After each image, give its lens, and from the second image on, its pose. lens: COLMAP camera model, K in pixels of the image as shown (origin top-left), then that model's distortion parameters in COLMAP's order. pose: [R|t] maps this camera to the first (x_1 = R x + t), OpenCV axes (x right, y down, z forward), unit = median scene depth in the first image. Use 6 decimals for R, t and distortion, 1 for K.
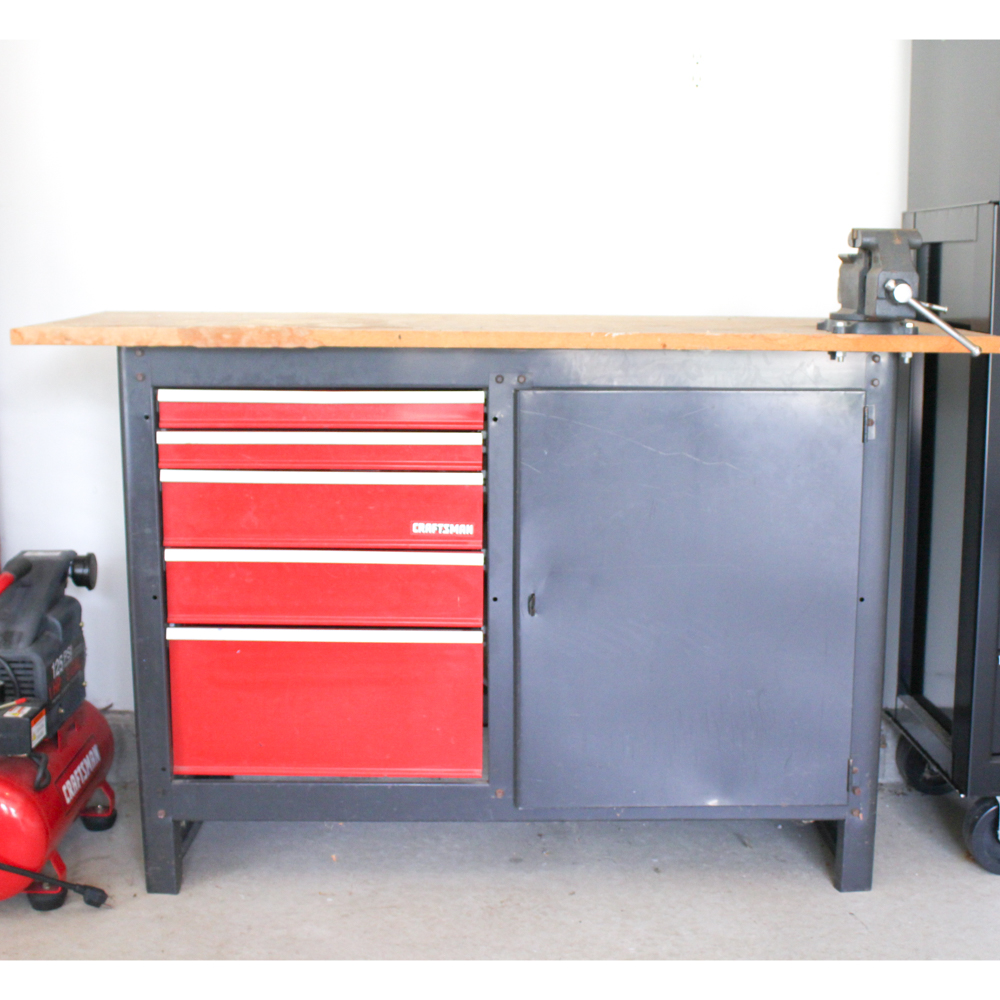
lens RADIAL K [[1502.9, 0, 531.2], [0, 1502.9, 515.6], [0, 0, 1]] dist [-0.064757, 0.000000]
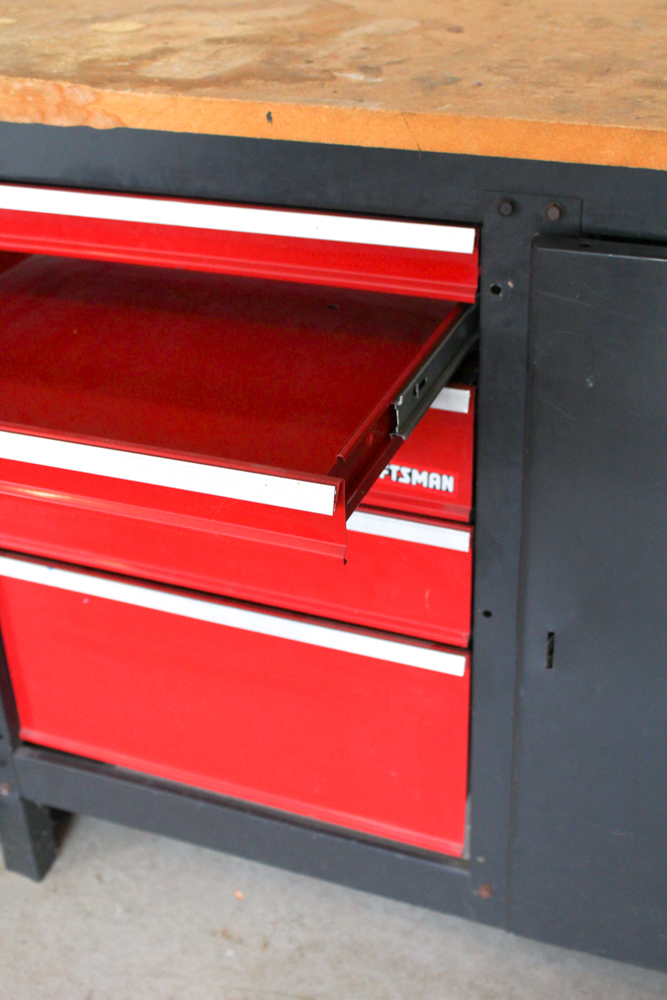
lens RADIAL K [[1303.8, 0, 342.8], [0, 1303.8, 503.1], [0, 0, 1]] dist [-0.040480, 0.000000]
pose [[0.919072, 0.169073, -0.355979, 0.086978], [-0.033480, 0.933527, 0.356940, -0.144524], [0.392665, -0.316135, 0.863639, 0.609917]]
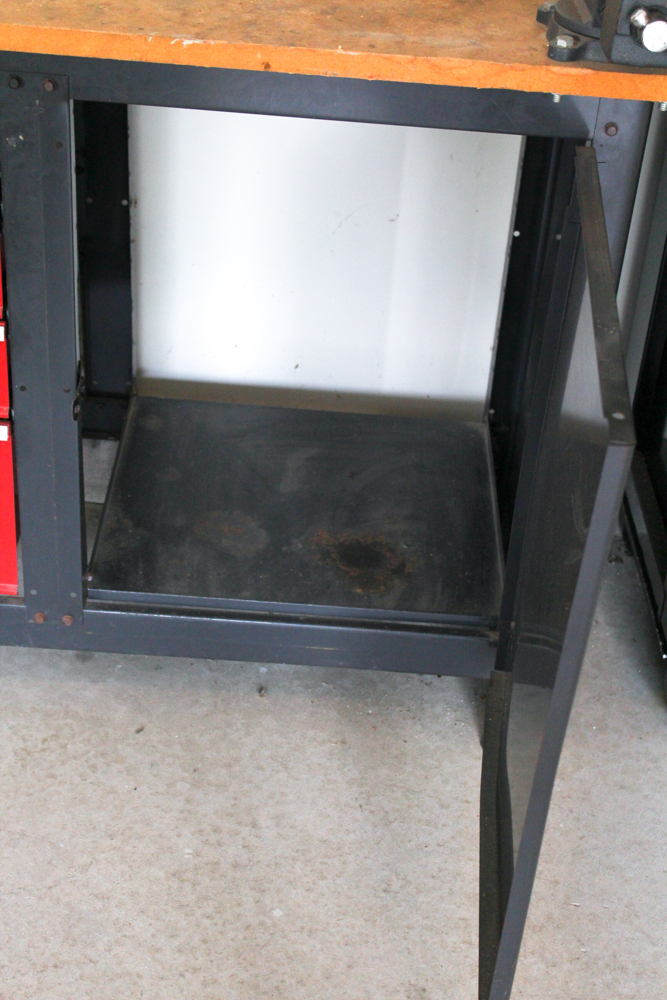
lens RADIAL K [[1594.2, 0, 327.8], [0, 1594.2, 505.8], [0, 0, 1]] dist [-0.014606, 0.000000]
pose [[0.996833, 0.079433, -0.003858, 0.125805], [-0.070561, 0.905791, 0.417809, -0.216674], [0.036683, -0.416213, 0.908527, 0.320282]]
